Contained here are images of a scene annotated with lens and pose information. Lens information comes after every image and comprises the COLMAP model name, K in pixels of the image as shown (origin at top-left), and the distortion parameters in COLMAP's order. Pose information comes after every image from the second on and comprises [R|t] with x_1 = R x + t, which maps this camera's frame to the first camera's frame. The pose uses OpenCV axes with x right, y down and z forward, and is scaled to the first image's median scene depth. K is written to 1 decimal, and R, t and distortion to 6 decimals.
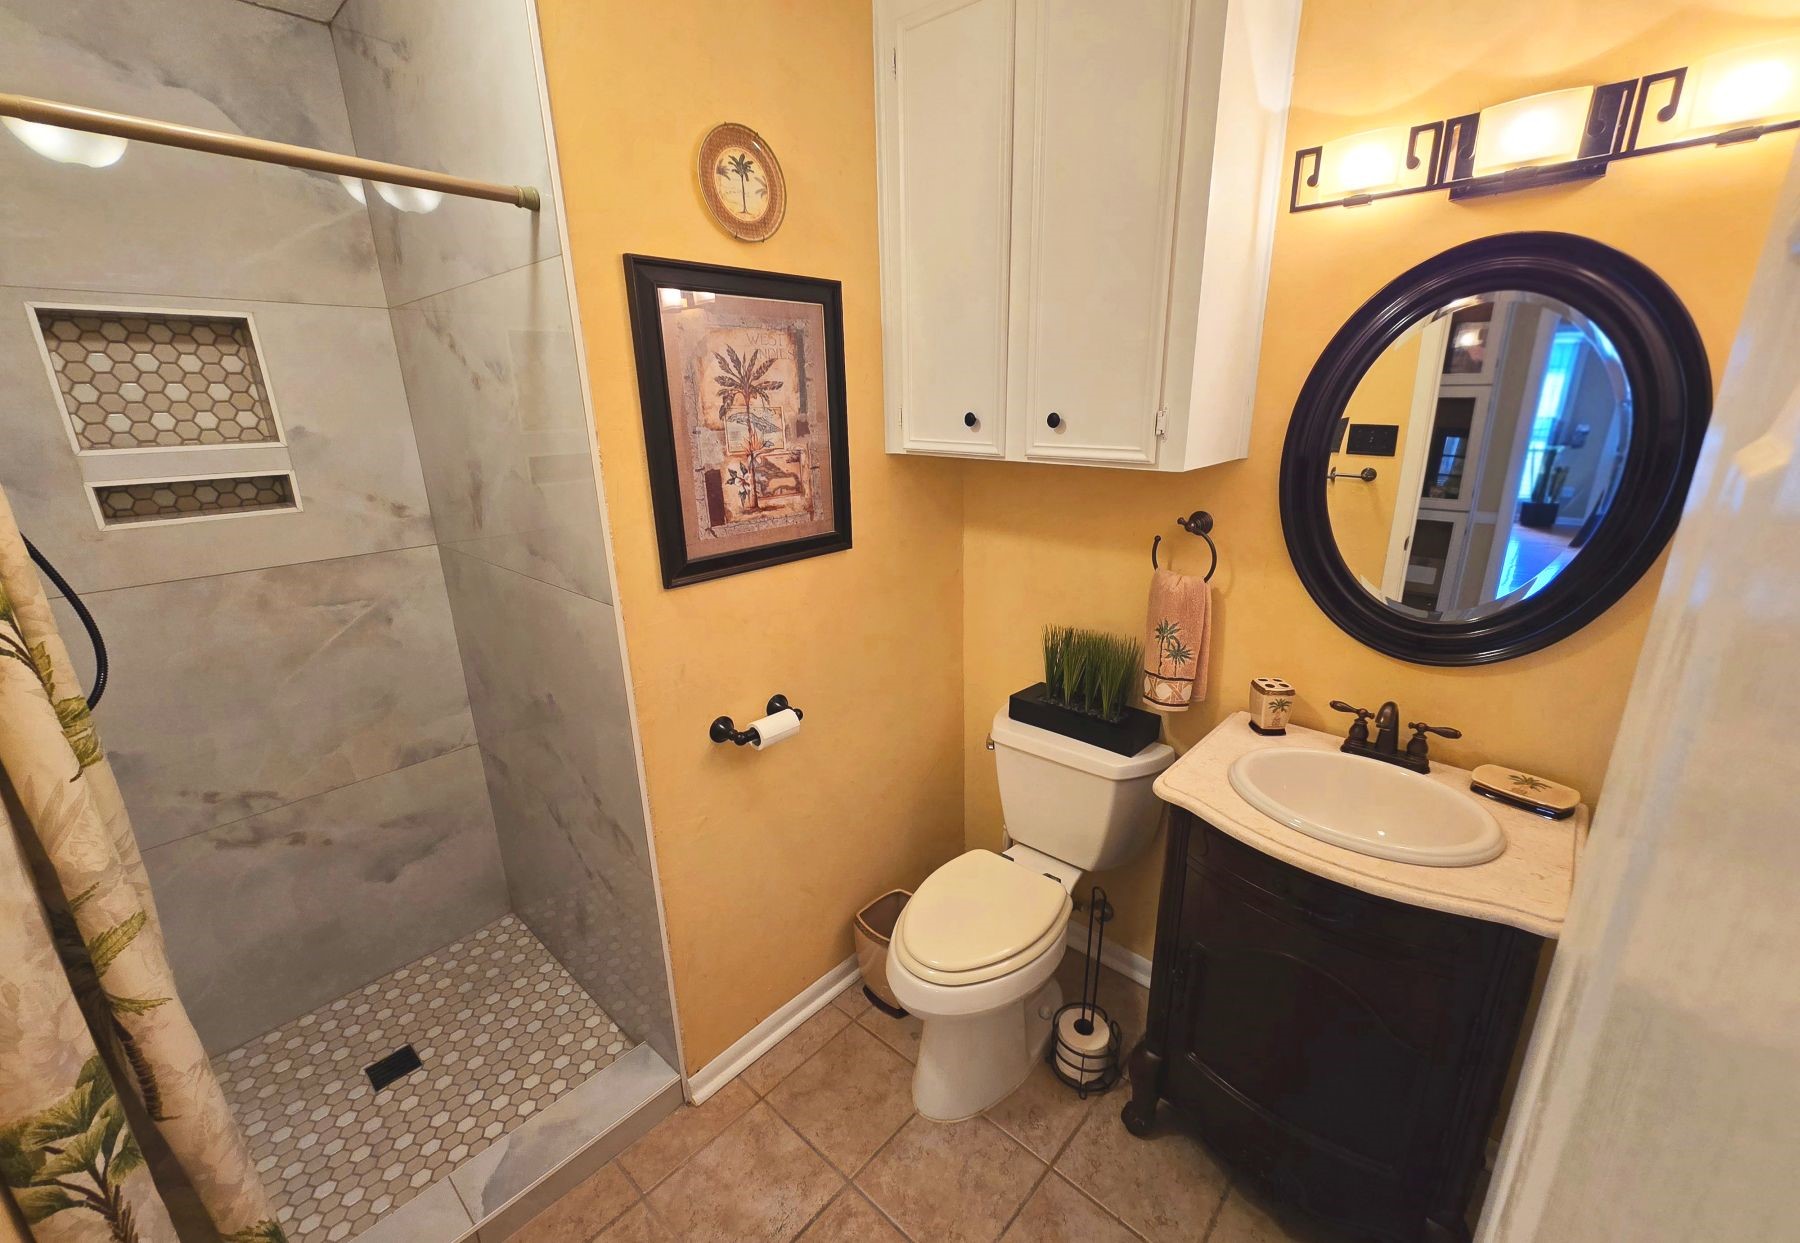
lens RADIAL K [[755.1, 0, 908.4], [0, 755.1, 623.2], [0, 0, 1]] dist [0.014564, 0.000127]
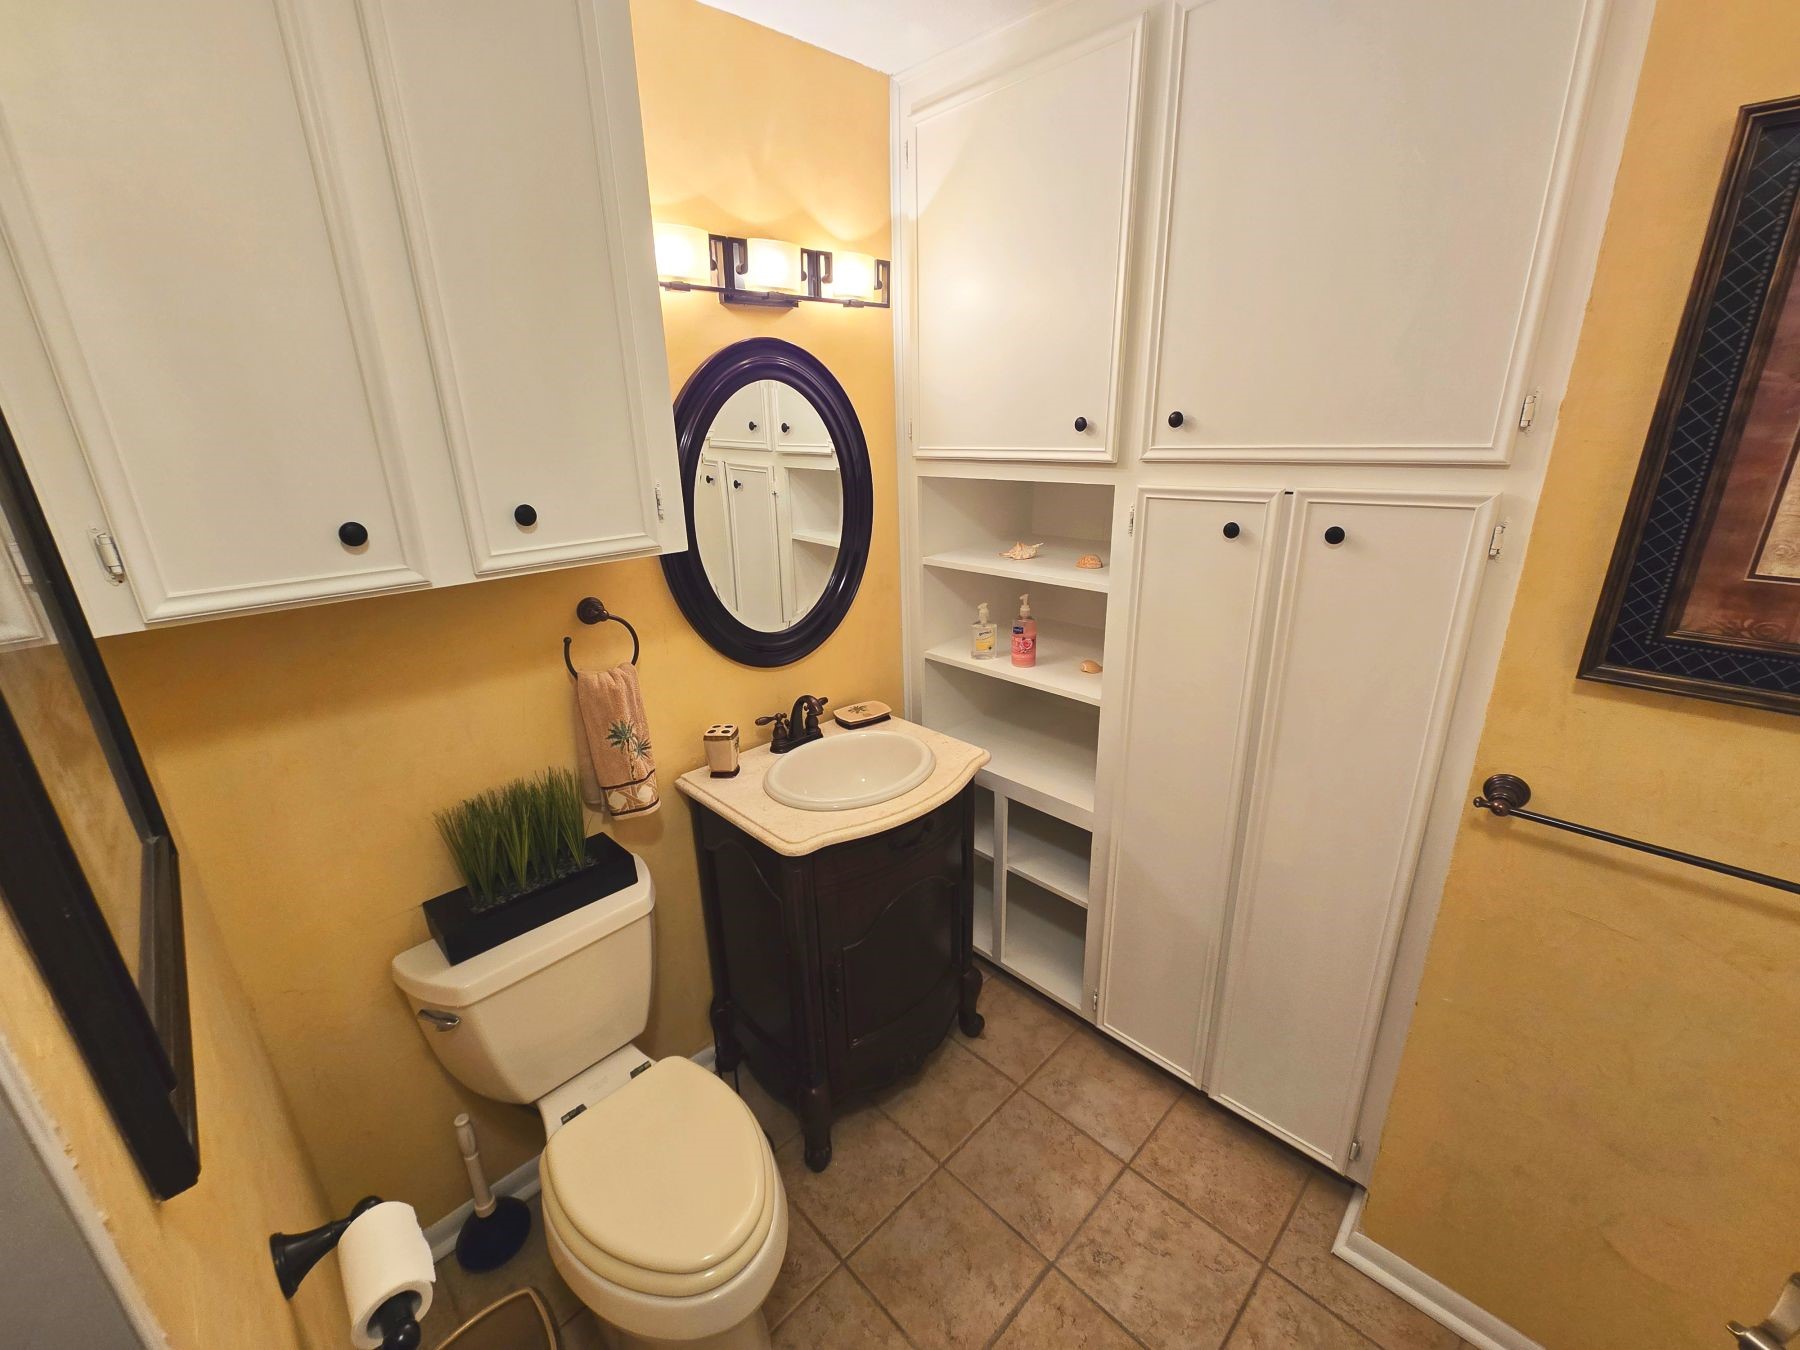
lens RADIAL K [[742.5, 0, 902.7], [0, 742.5, 670.9], [0, 0, 1]] dist [0.000879, 0.000529]
pose [[0.069954, -0.314781, 0.946583, -0.490700], [0.321920, 0.905262, 0.277250, -0.213703], [-0.944179, 0.285329, 0.164661, 0.587663]]
